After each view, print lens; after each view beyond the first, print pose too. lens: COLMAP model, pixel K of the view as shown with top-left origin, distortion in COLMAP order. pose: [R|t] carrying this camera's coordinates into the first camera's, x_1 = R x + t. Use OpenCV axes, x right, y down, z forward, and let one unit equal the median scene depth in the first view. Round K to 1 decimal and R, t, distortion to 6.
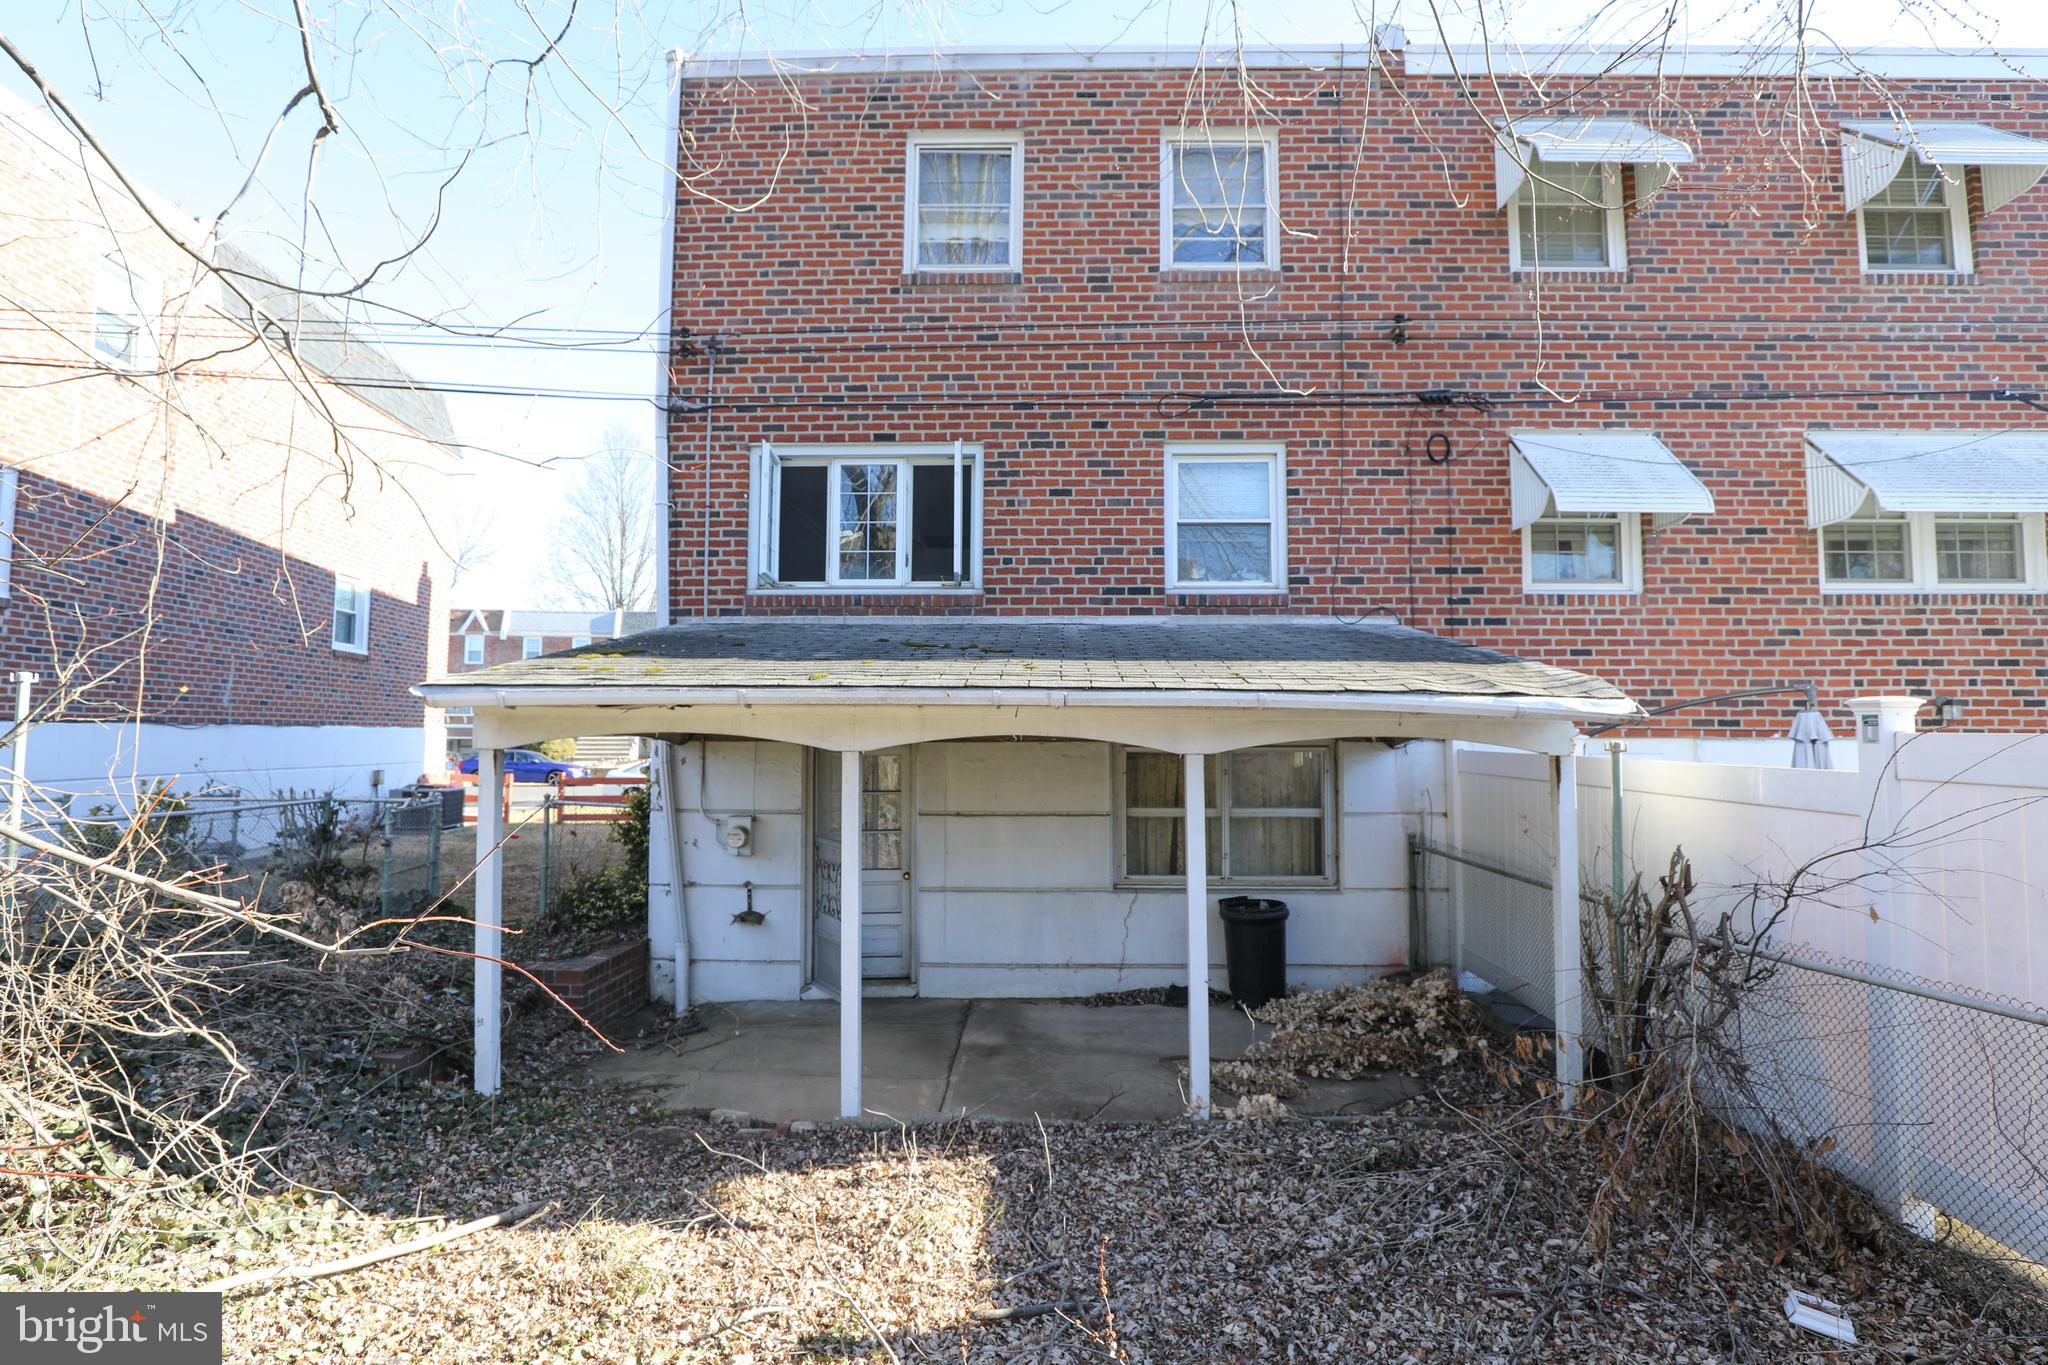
lens RADIAL K [[976.5, 0, 1056.6], [0, 976.5, 672.1], [0, 0, 1]] dist [-0.038562, 0.007566]
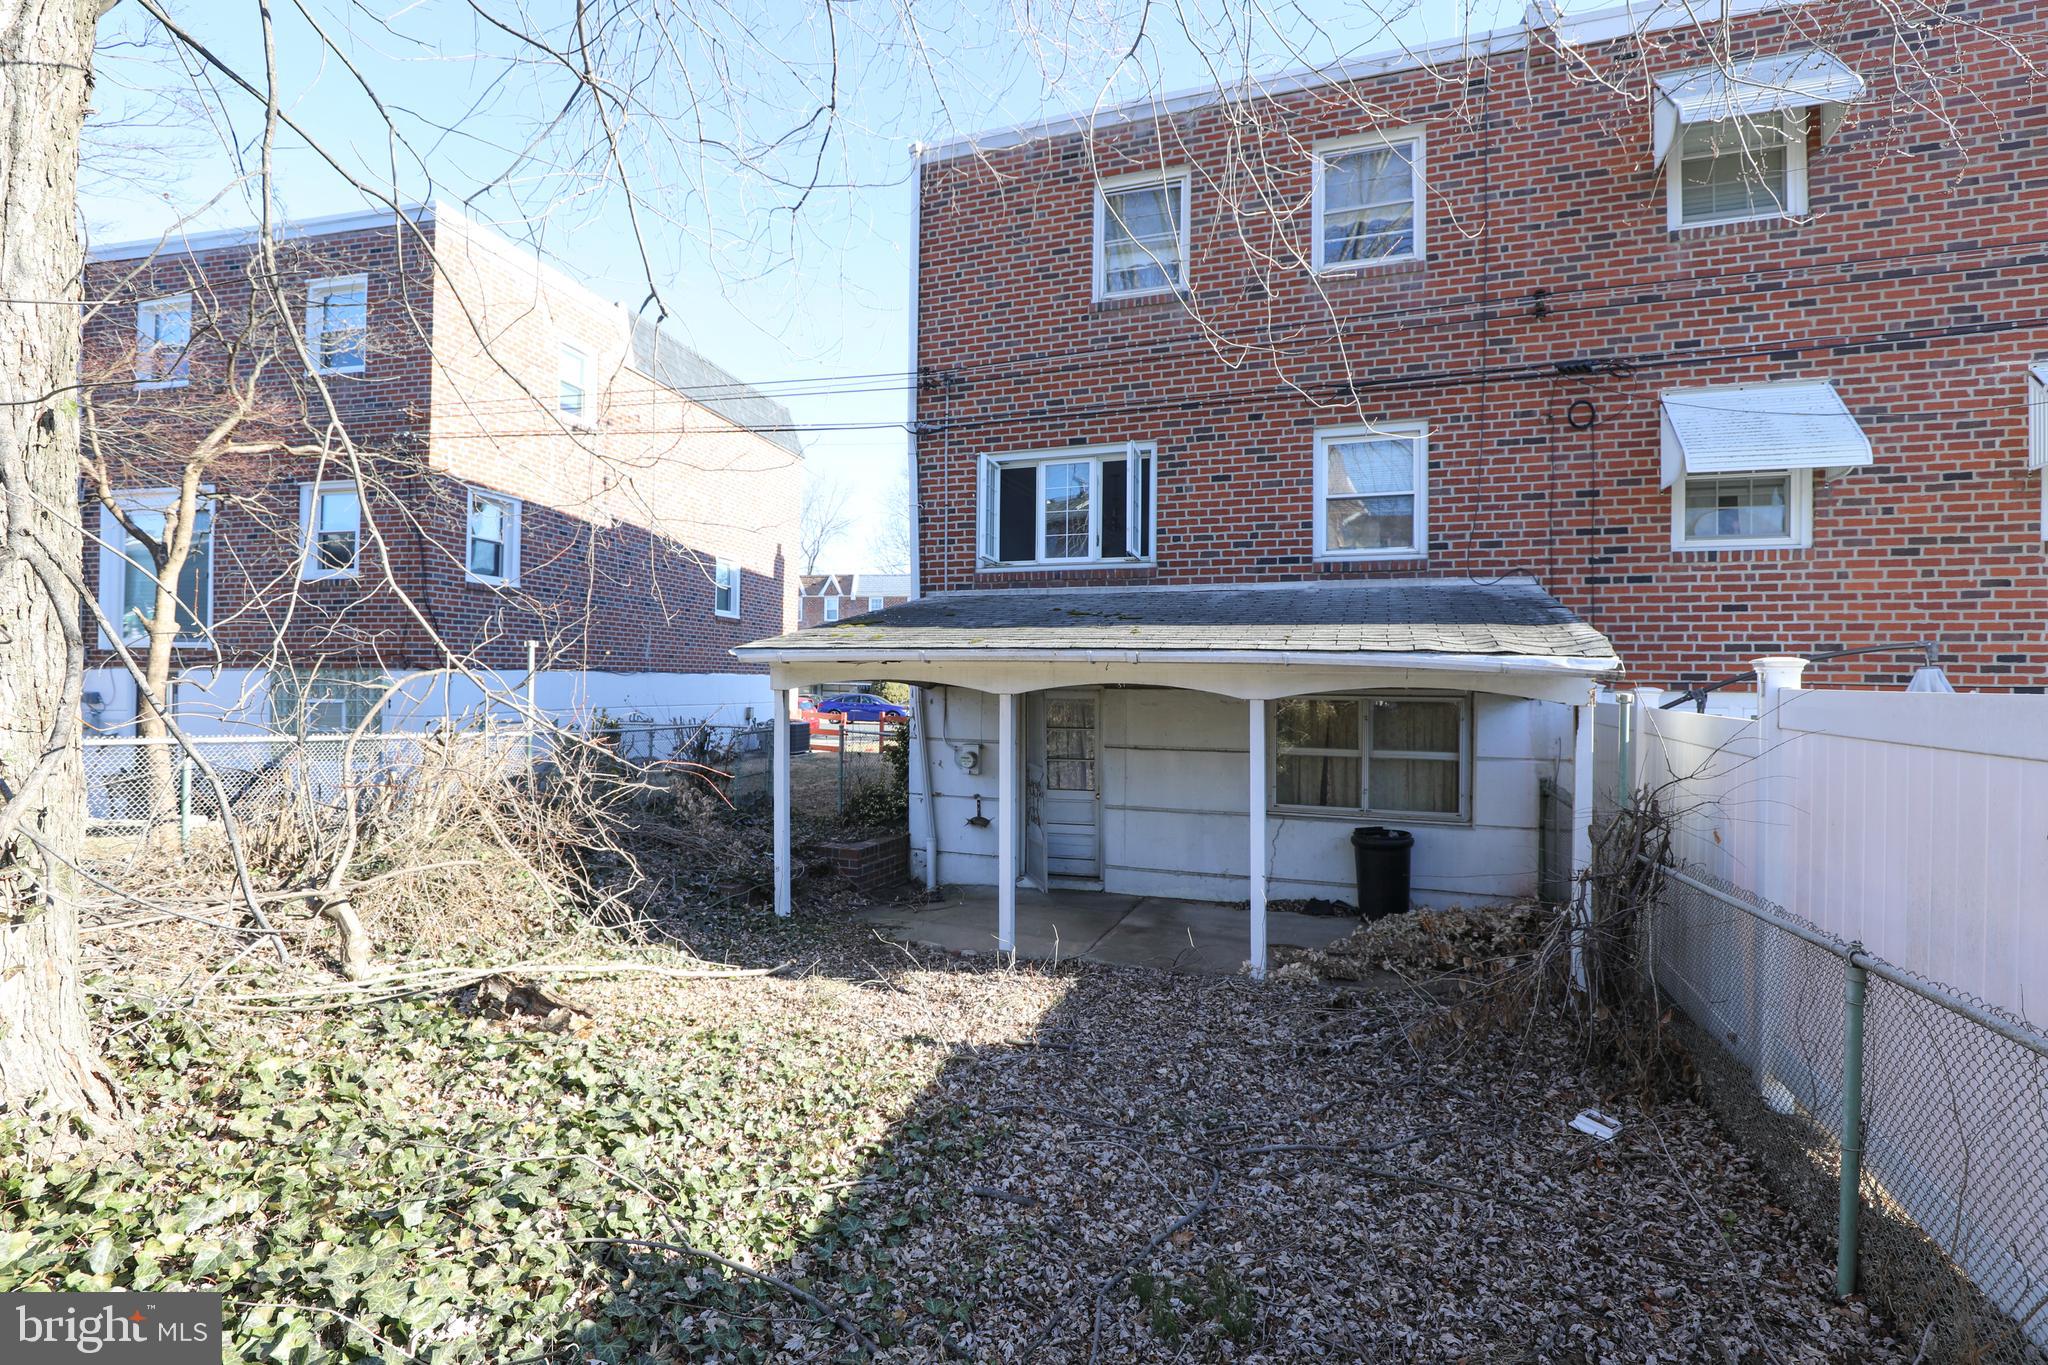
lens RADIAL K [[976.5, 0, 1056.6], [0, 976.5, 672.1], [0, 0, 1]] dist [-0.038562, 0.007566]
pose [[0.945465, 0.005173, -0.325681, 0.199786], [0.011863, 0.998664, 0.050300, -0.012185], [0.325506, -0.051420, 0.944141, -0.185132]]
